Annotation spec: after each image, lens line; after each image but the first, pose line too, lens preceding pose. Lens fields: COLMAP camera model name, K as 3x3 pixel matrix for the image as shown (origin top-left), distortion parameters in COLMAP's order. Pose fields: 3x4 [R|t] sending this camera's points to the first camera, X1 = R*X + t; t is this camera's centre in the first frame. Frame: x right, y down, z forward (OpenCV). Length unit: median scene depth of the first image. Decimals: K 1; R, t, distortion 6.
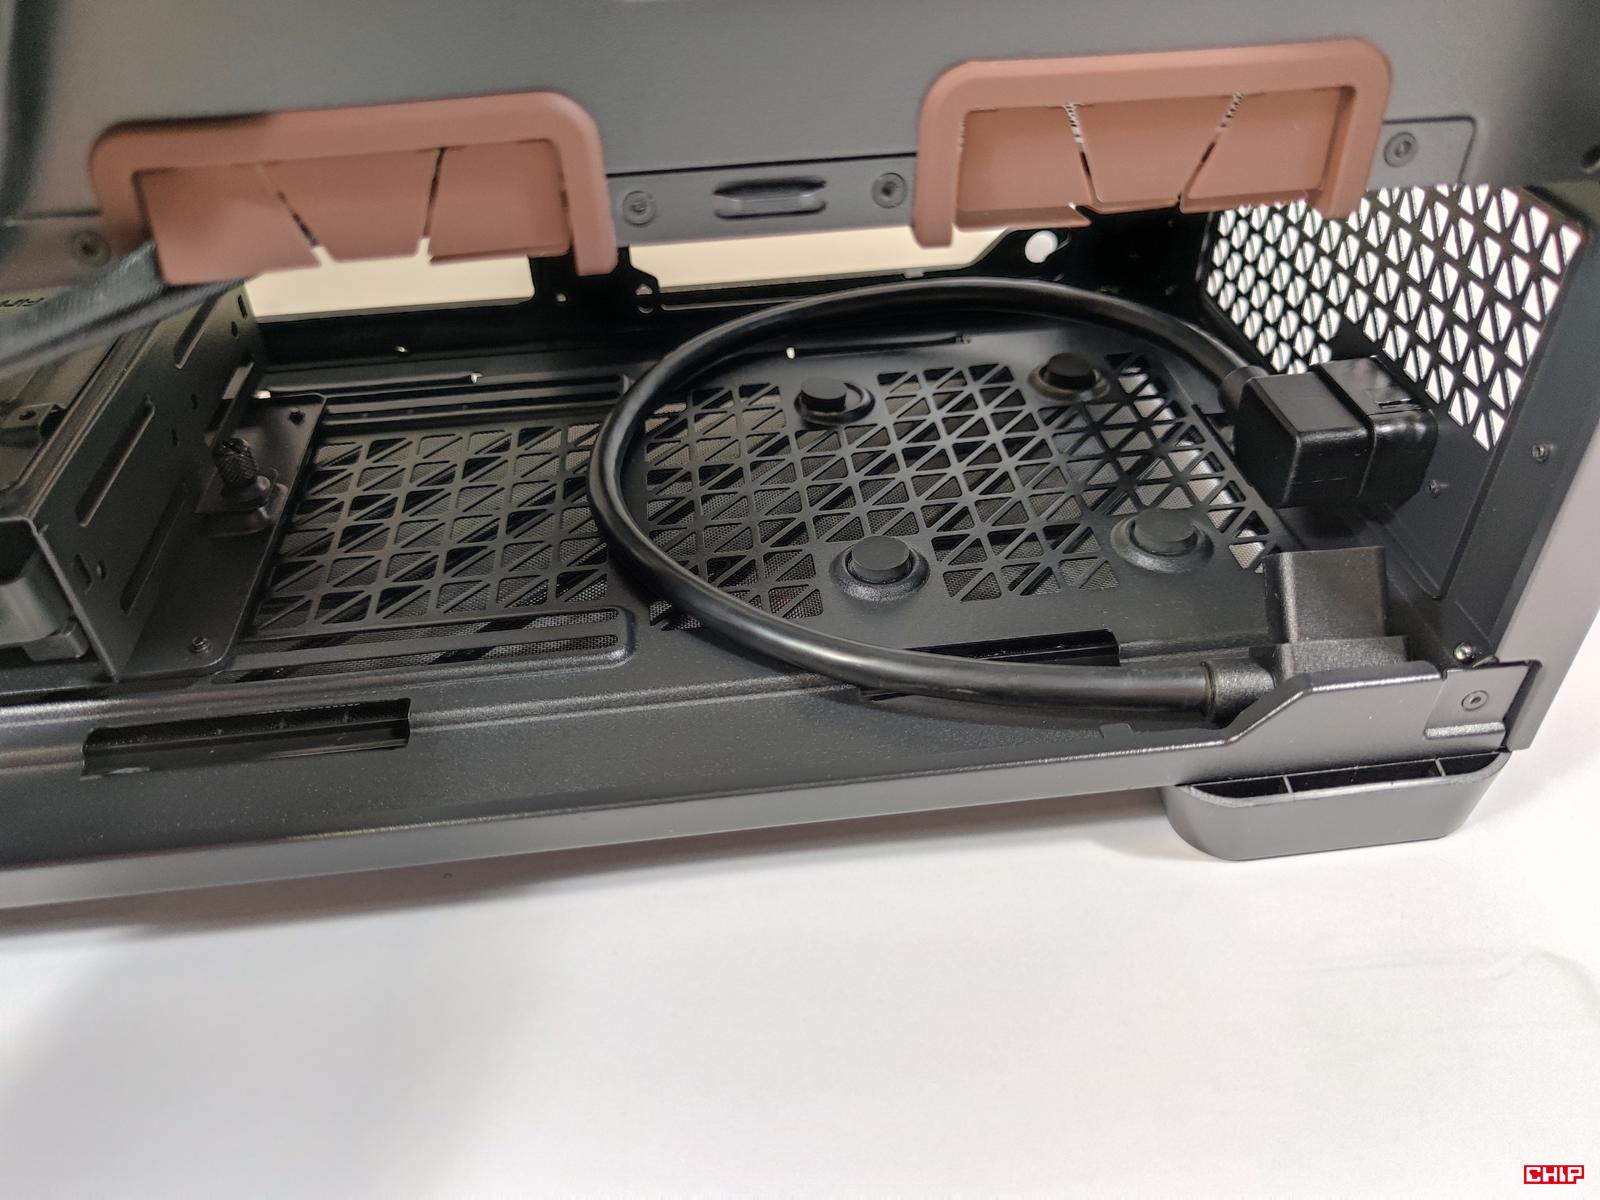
lens RADIAL K [[1191.5, 0, 829.6], [0, 1191.5, 608.5], [0, 0, 1]] dist [0.002029, -0.045995]
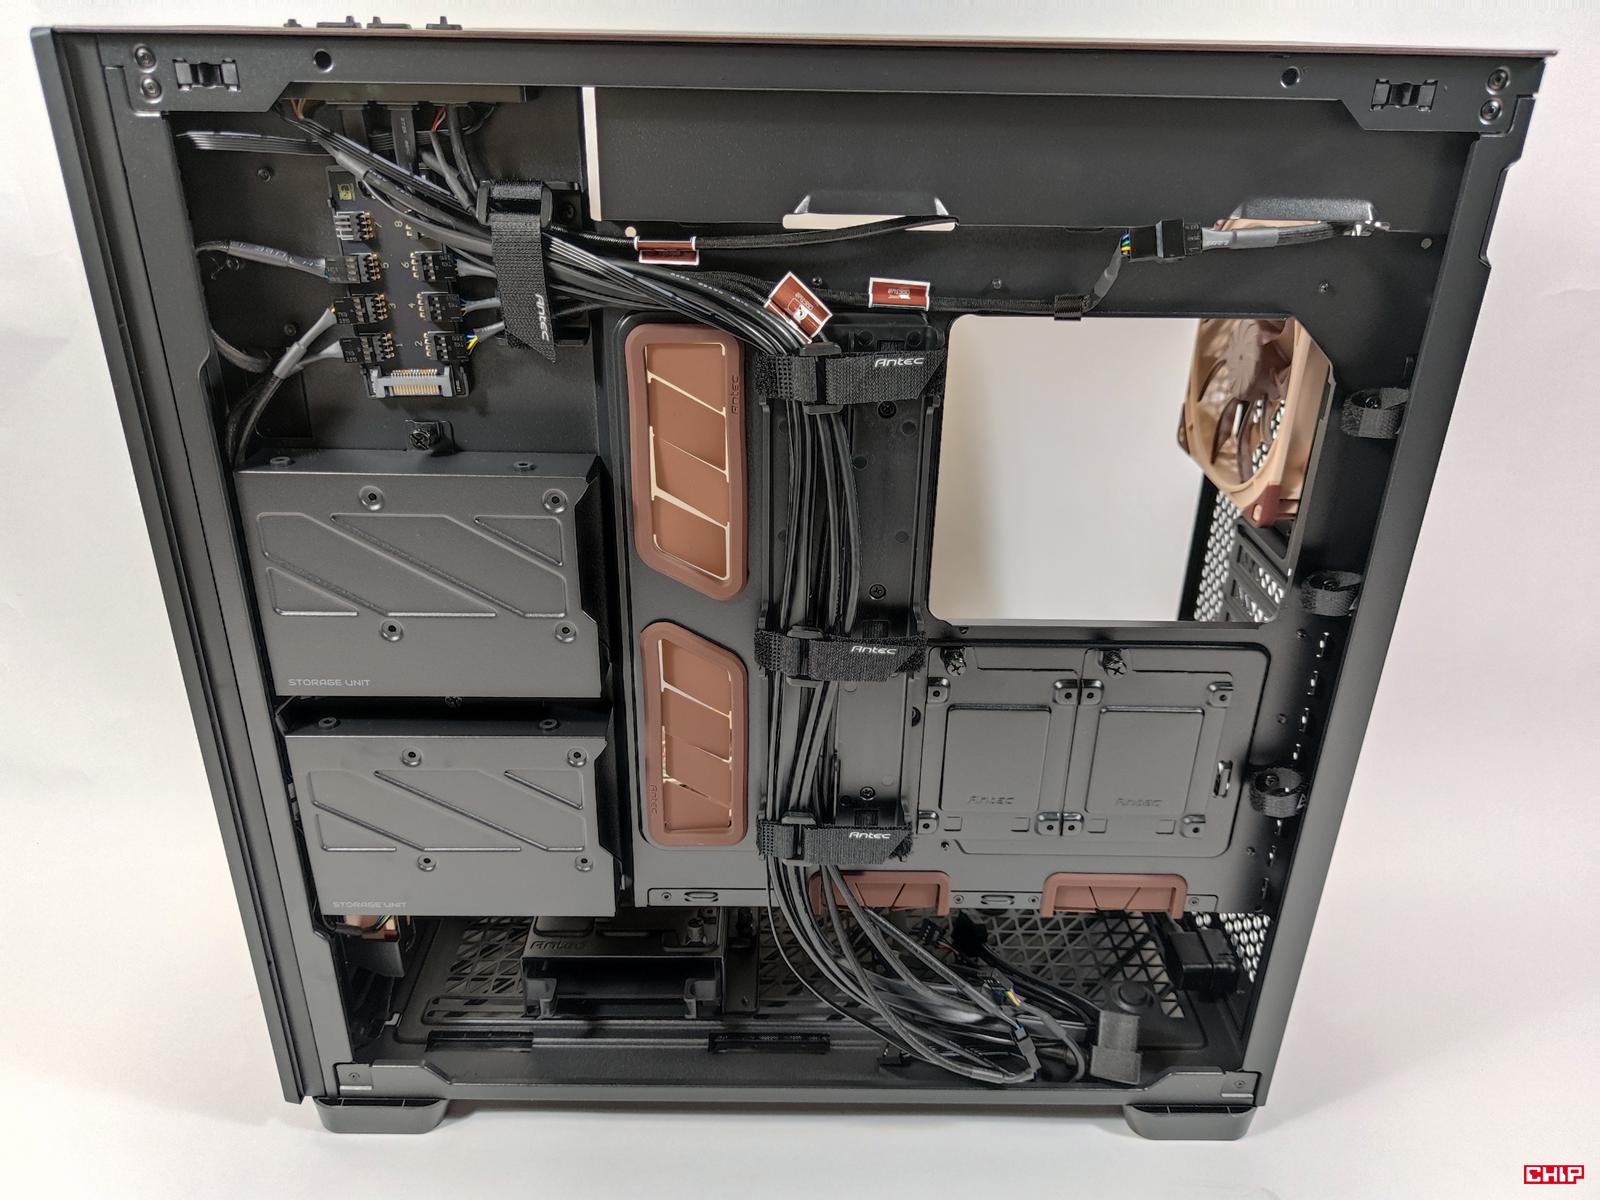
lens RADIAL K [[1183.5, 0, 800.0], [0, 1183.5, 600.0], [0, 0, 1]] dist [0.054997, -0.118304]
pose [[0.992402, 0.077076, -0.095909, -0.237641], [-0.097262, 0.968836, -0.227807, -0.242782], [0.075361, 0.235404, 0.968971, -1.720404]]
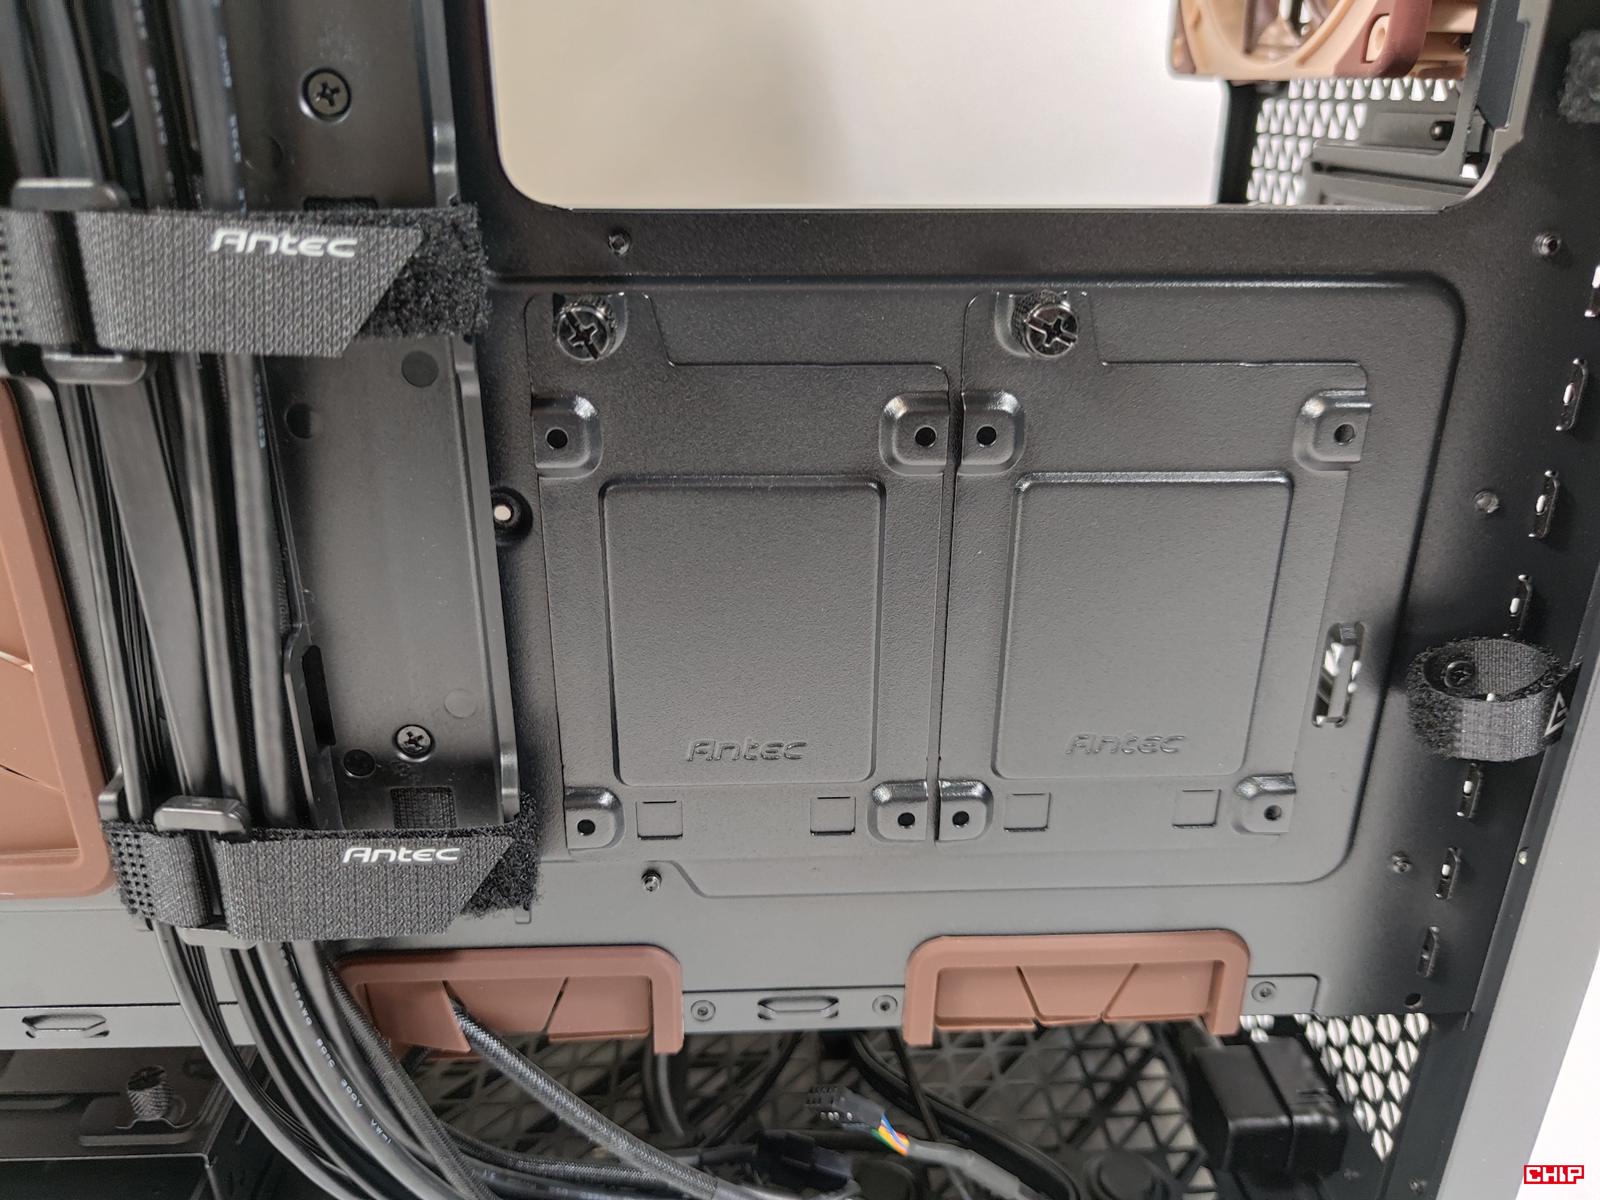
lens RADIAL K [[1191.5, 0, 829.6], [0, 1191.5, 608.5], [0, 0, 1]] dist [0.002029, -0.045995]
pose [[0.997573, 0.046501, -0.051830, 0.027118], [-0.059227, 0.958058, -0.280389, -0.283168], [0.036617, 0.282778, 0.958486, -0.313349]]
